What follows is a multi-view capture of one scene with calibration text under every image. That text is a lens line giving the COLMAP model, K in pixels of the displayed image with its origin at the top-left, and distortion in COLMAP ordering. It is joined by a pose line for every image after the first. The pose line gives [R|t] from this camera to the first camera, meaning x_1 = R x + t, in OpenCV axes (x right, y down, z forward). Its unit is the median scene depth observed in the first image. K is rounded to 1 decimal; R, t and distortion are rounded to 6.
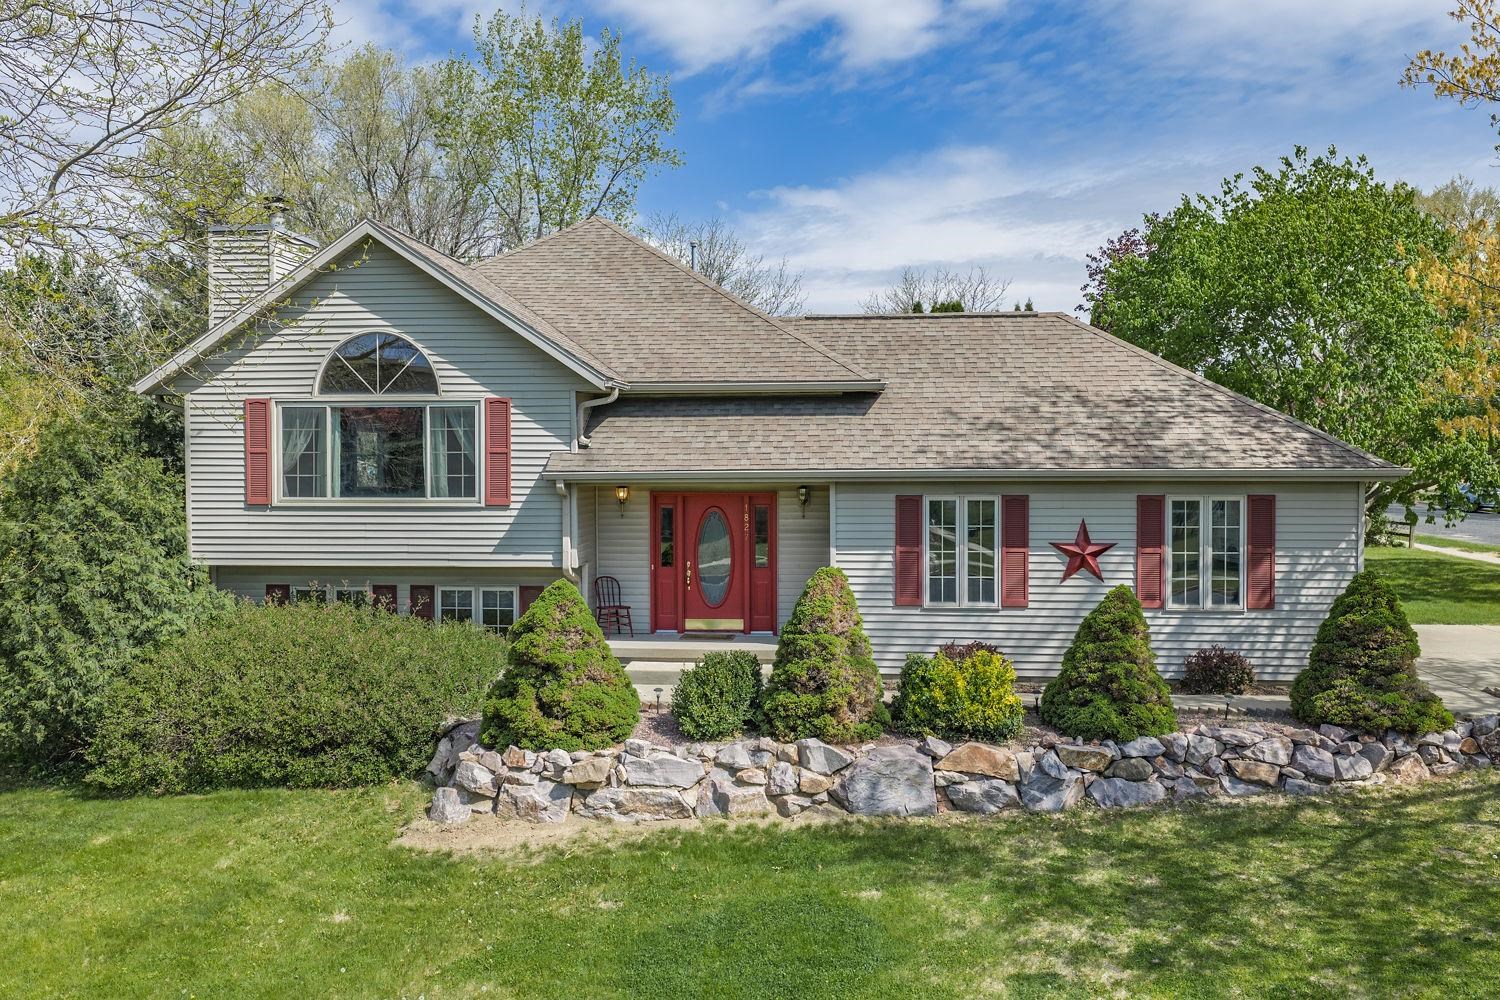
lens RADIAL K [[1254.5, 0, 750.0], [0, 1254.5, 500.0], [0, 0, 1]] dist [-0.003693, -0.005596]
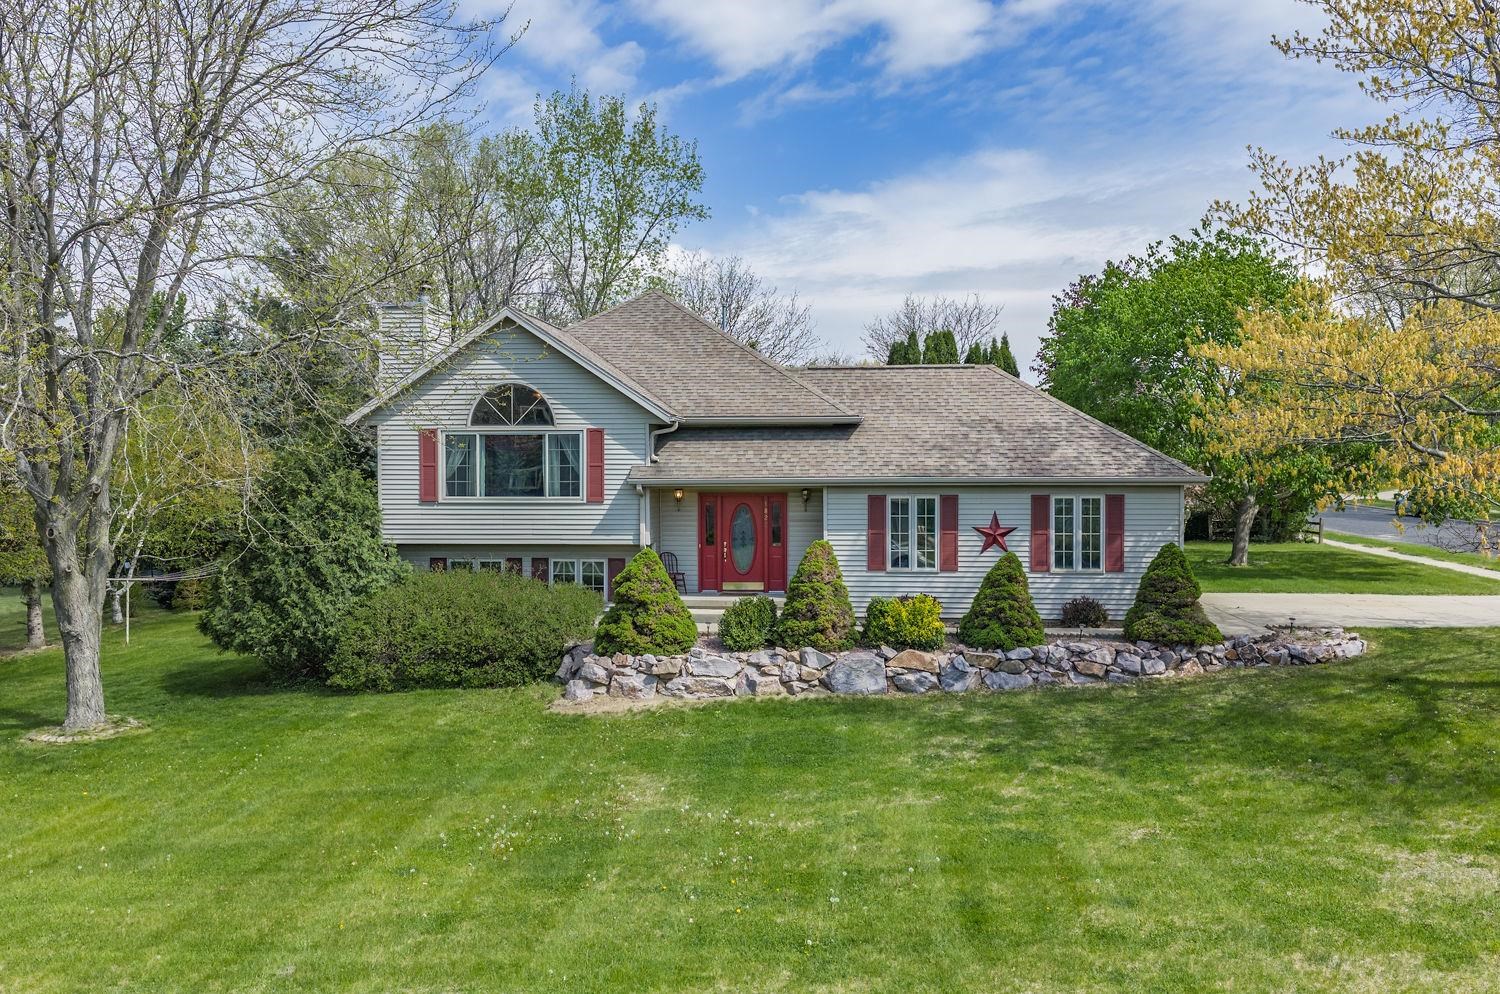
lens RADIAL K [[1254.5, 0, 750.0], [0, 1254.5, 497.0], [0, 0, 1]] dist [-0.003693, -0.005596]
pose [[0.999944, 0.000183, -0.010582, -0.006854], [-0.000297, 0.999942, -0.010764, 0.015756], [0.010579, 0.010766, 0.999886, -0.504405]]
